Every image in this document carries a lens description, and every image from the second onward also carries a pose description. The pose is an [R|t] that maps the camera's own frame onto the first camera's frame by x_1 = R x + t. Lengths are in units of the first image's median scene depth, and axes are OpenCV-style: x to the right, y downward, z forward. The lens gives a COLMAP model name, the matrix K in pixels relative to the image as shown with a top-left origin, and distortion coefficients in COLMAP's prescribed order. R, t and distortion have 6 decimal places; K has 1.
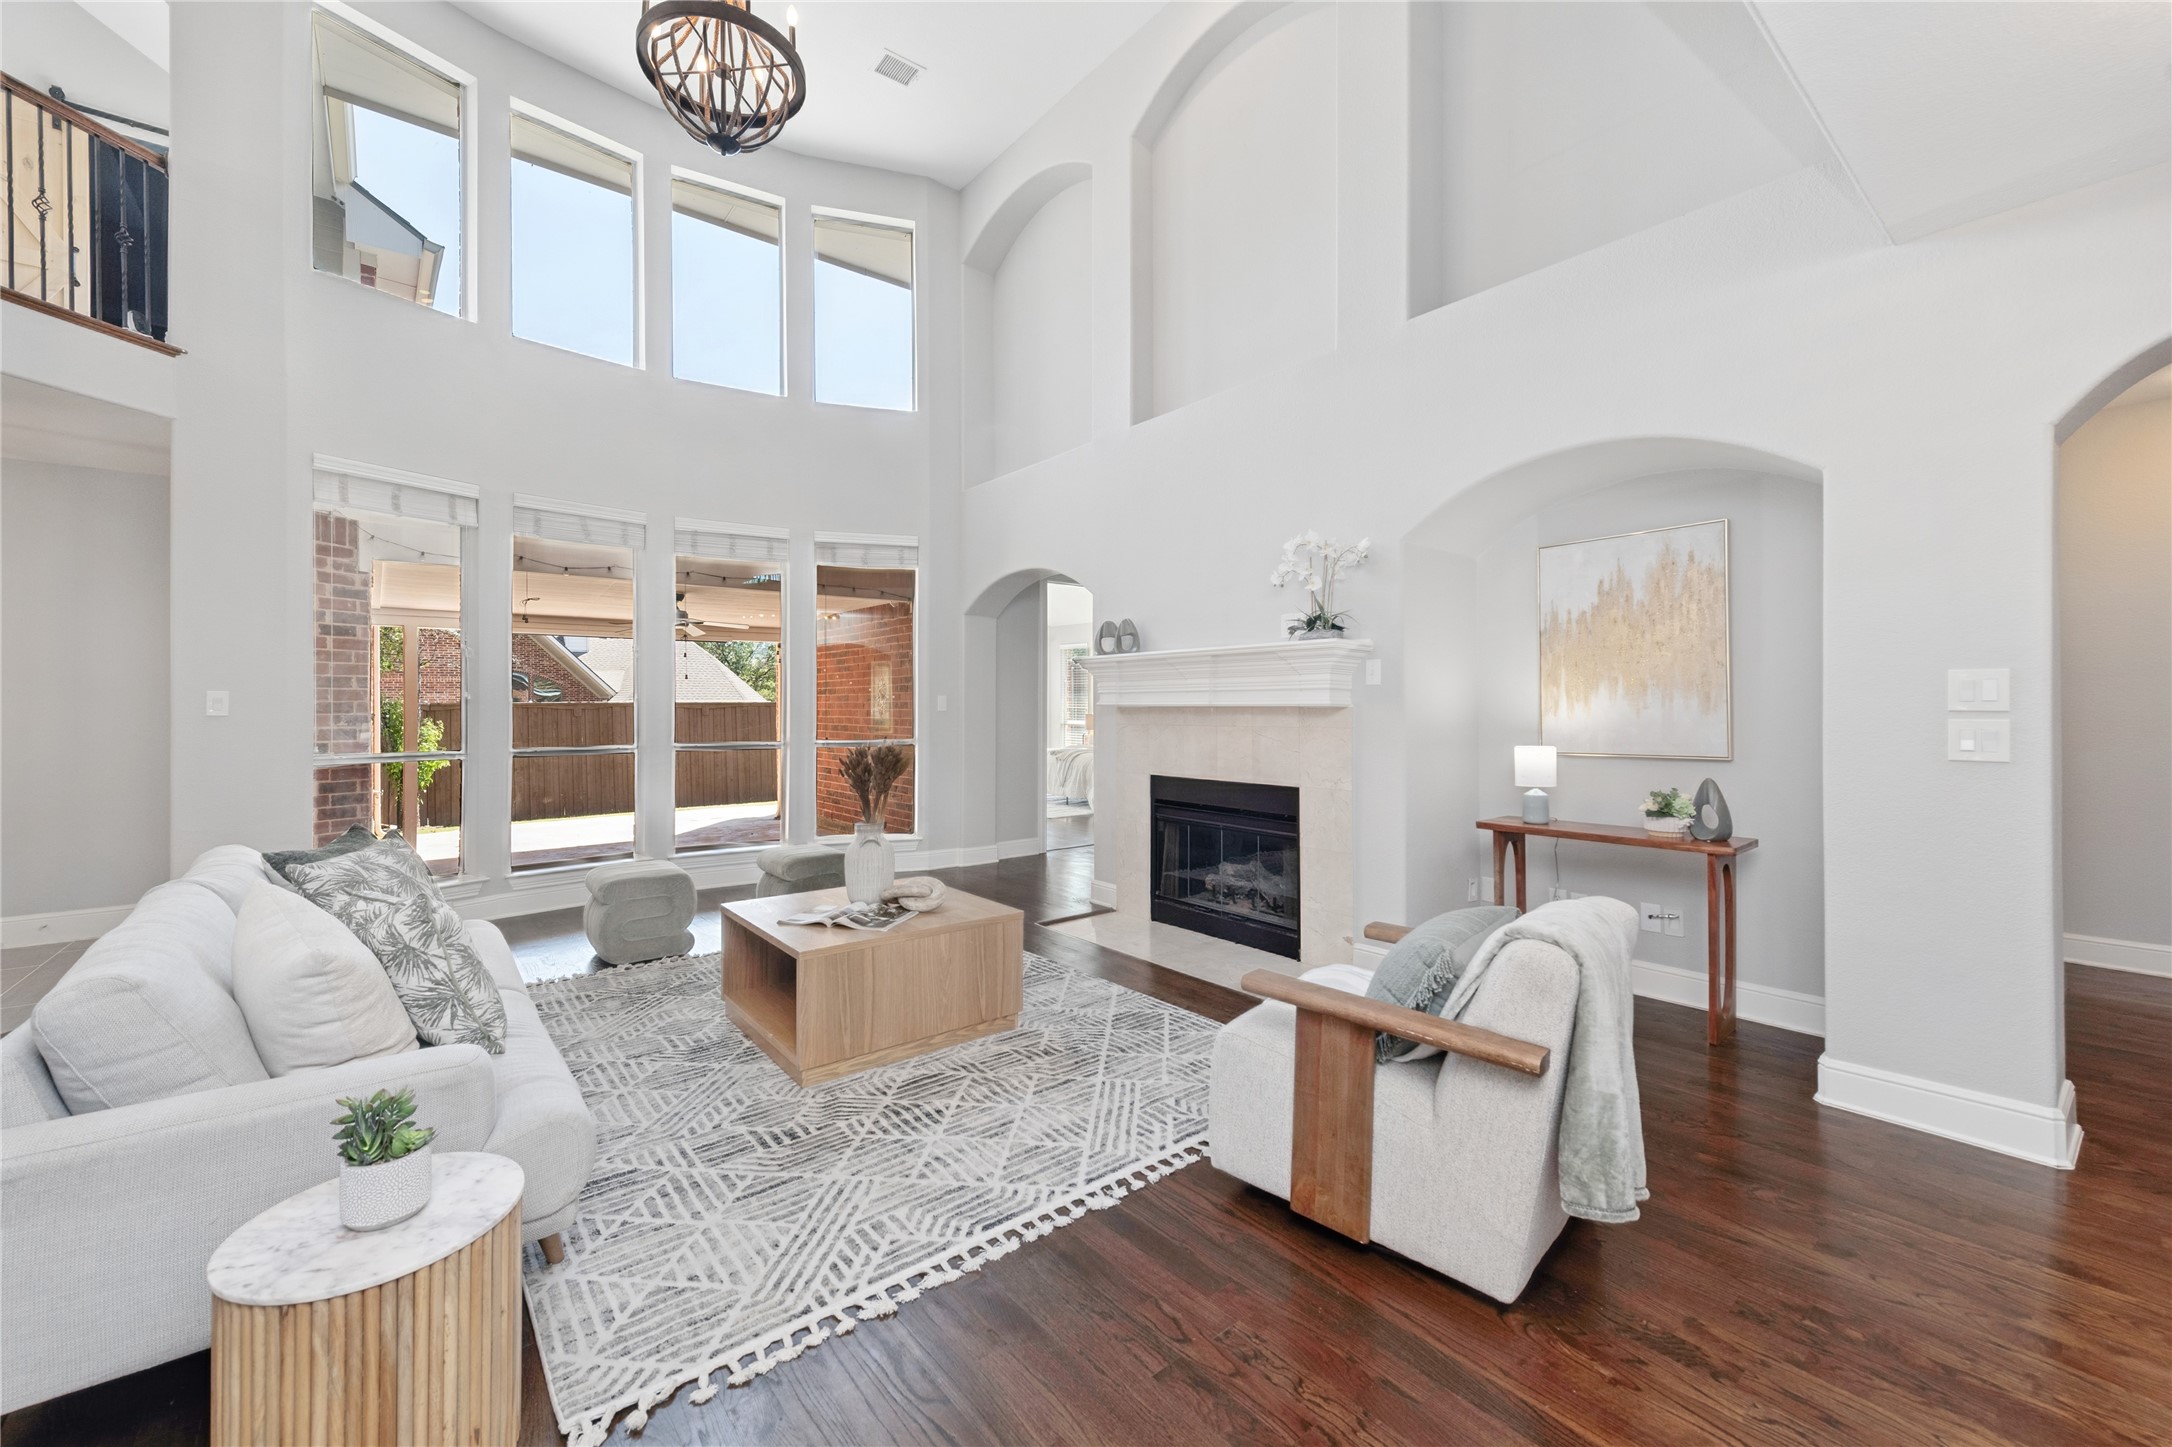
lens RADIAL K [[854.7, 0, 1068.8], [0, 854.7, 707.6], [0, 0, 1]] dist [0.008167, -0.000893]
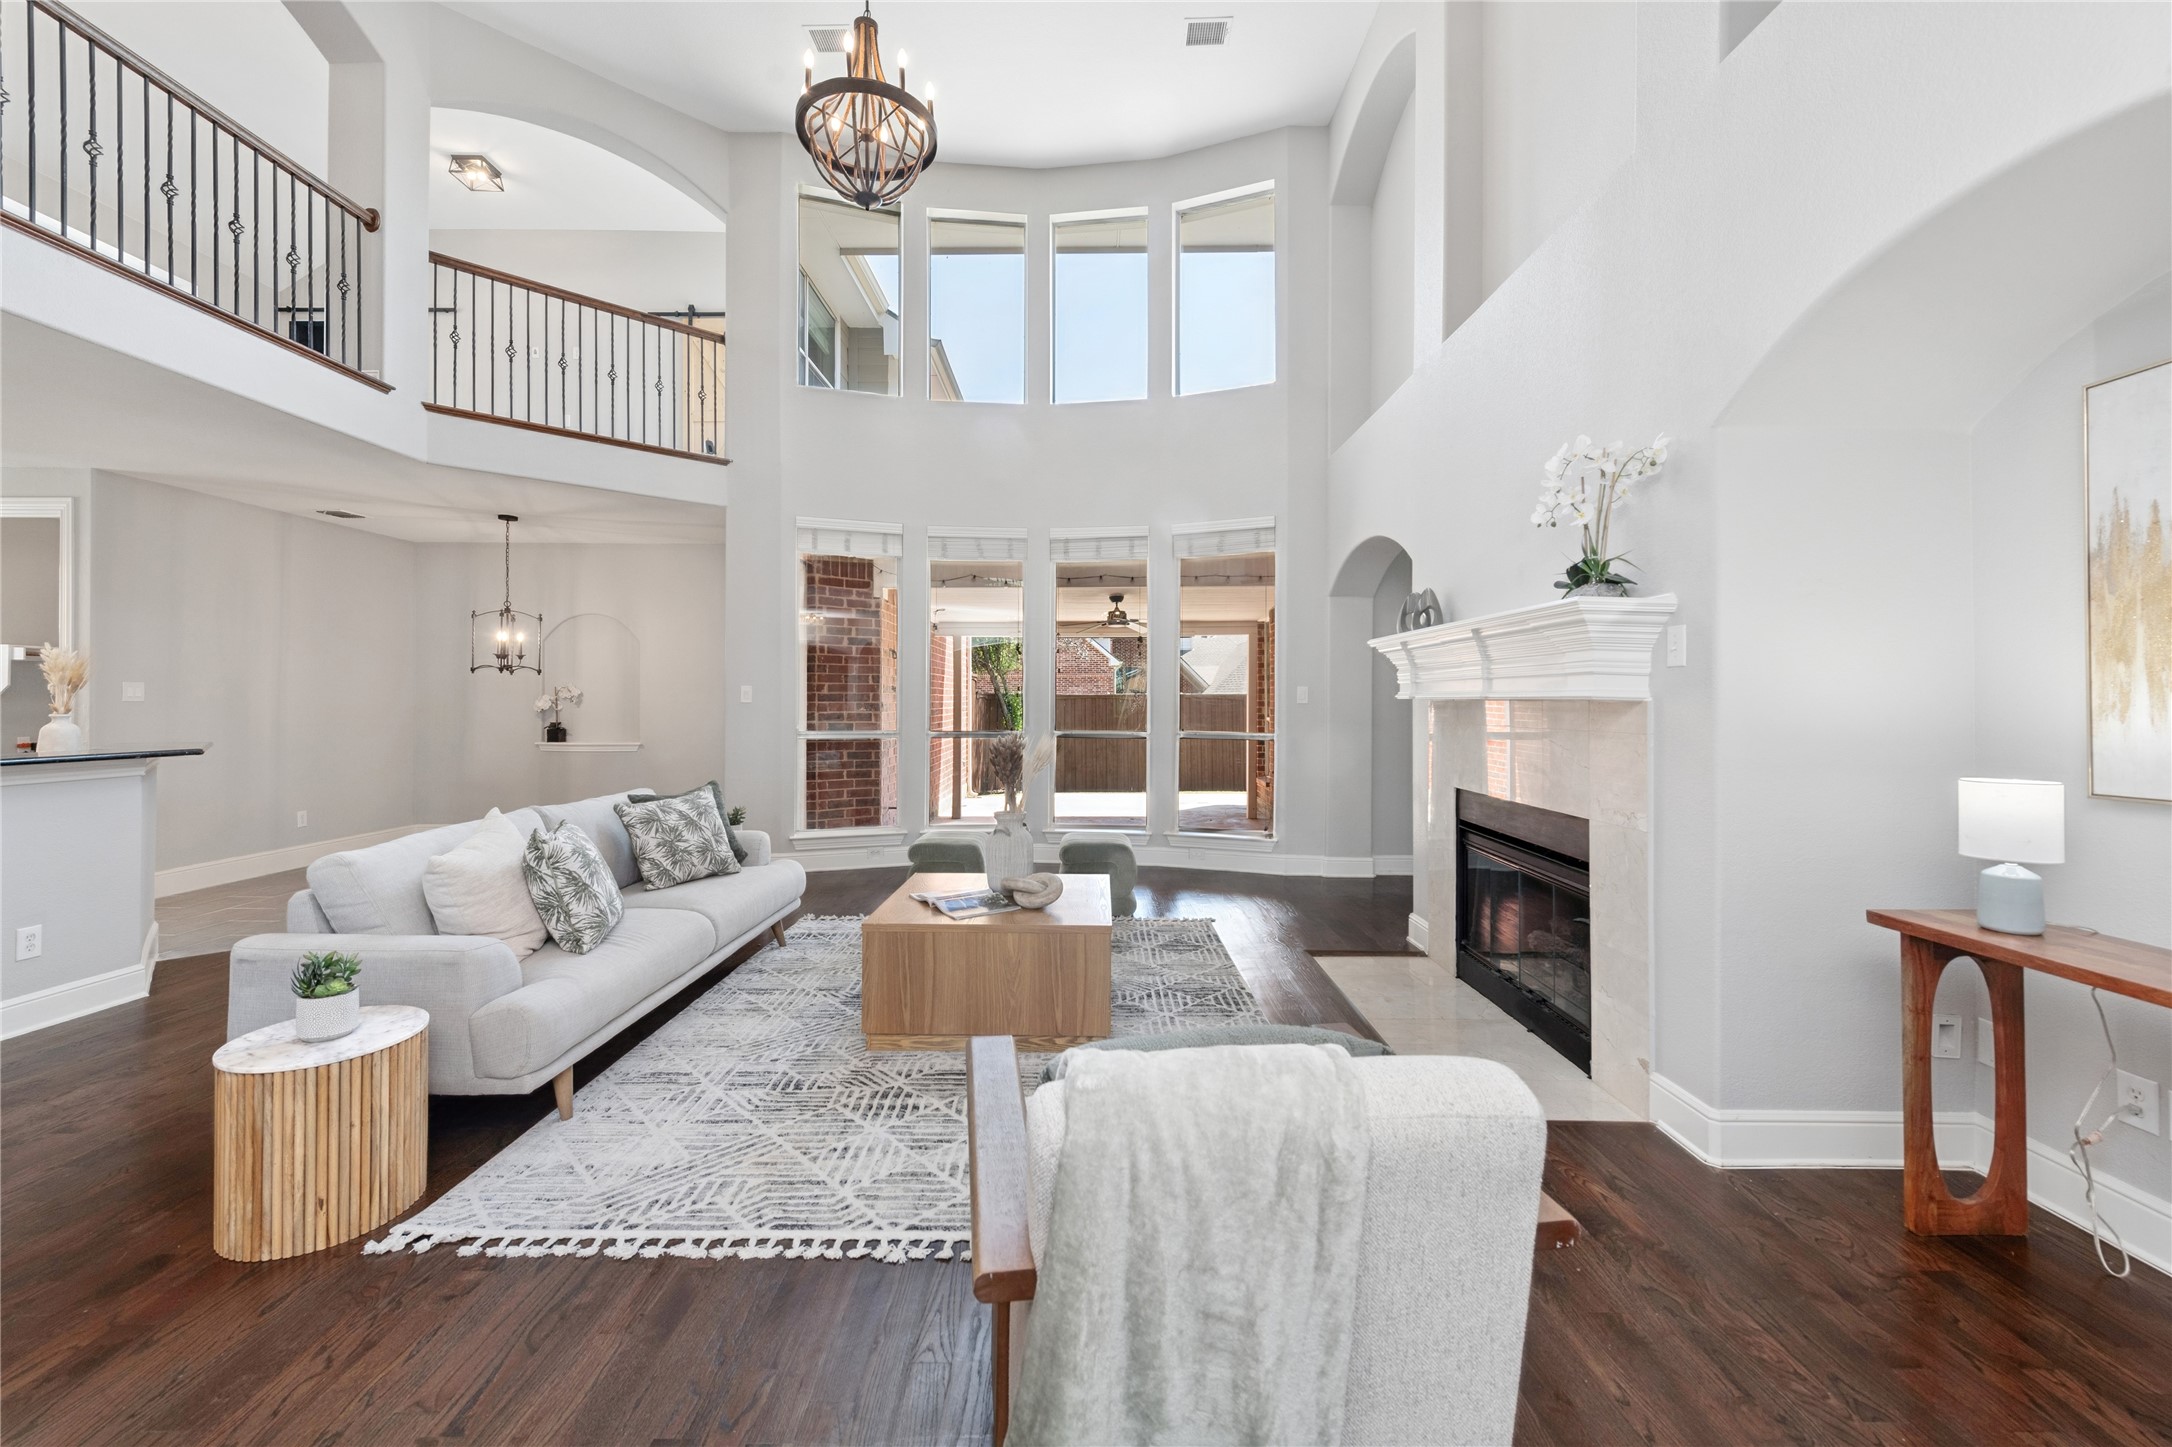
lens RADIAL K [[854.7, 0, 1083.3], [0, 854.7, 699.4], [0, 0, 1]] dist [0.008167, -0.000893]
pose [[0.773655, 0.004848, -0.633588, 0.421167], [-0.004616, 0.999987, 0.002014, -0.001577], [0.633590, 0.001366, 0.773668, 0.242417]]
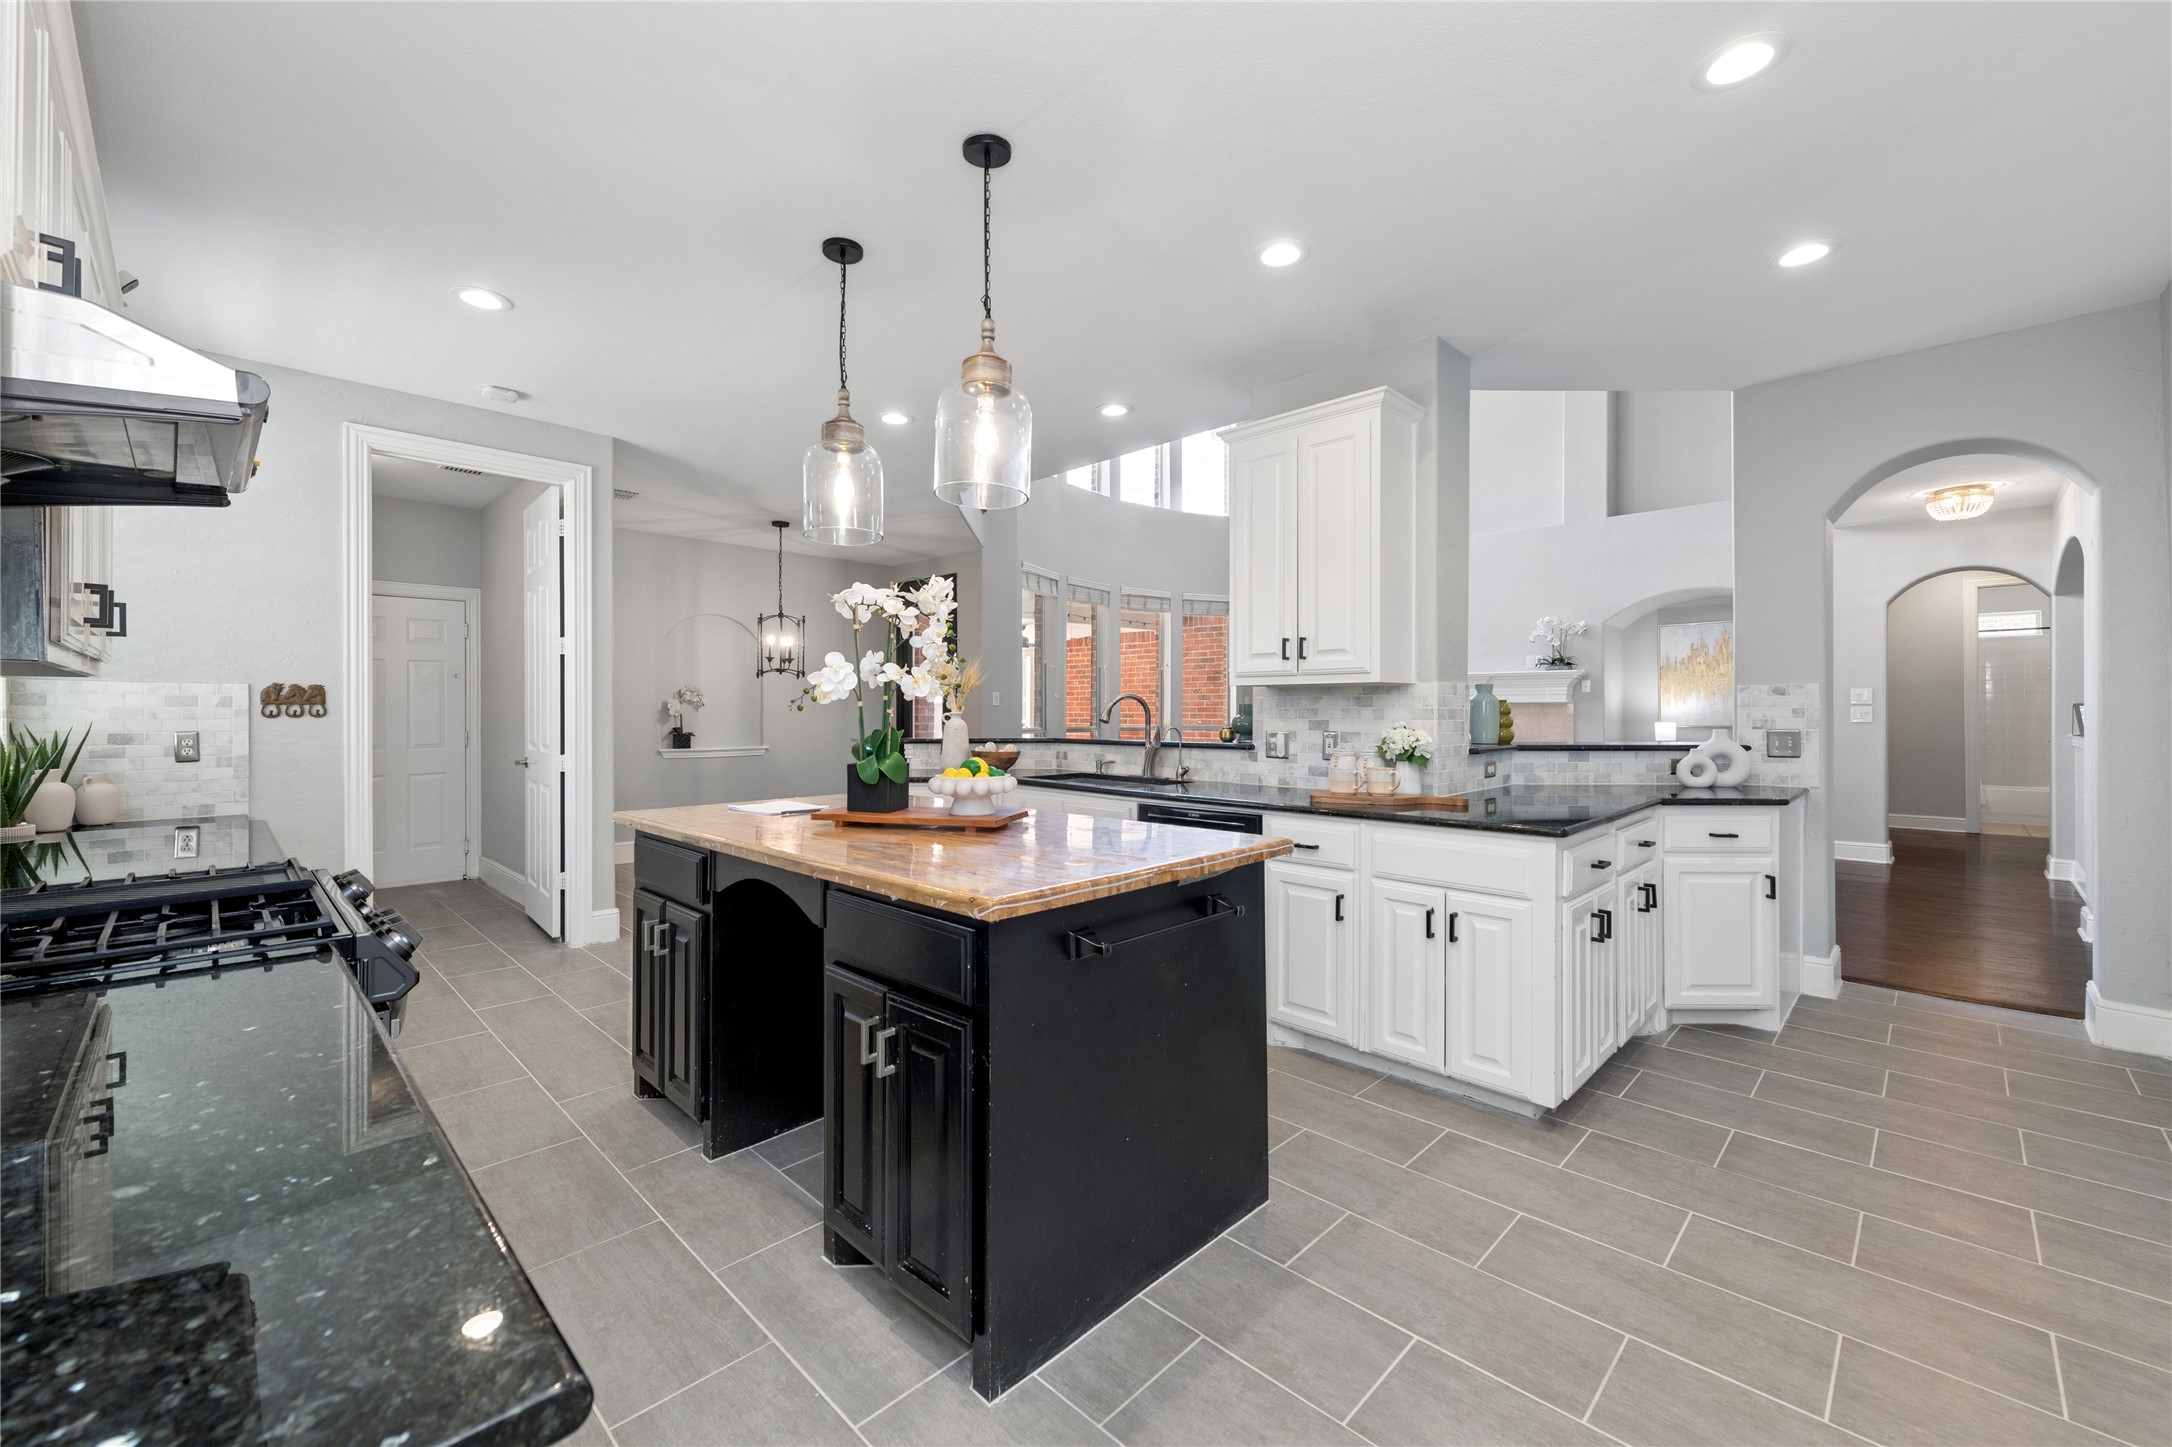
lens RADIAL K [[854.7, 0, 1086.0], [0, 854.7, 709.3], [0, 0, 1]] dist [0.008167, -0.000893]
pose [[0.994218, 0.004053, 0.107308, -1.057655], [-0.003746, 0.999988, -0.003063, 0.024618], [-0.107319, 0.002644, 0.994221, -0.911307]]
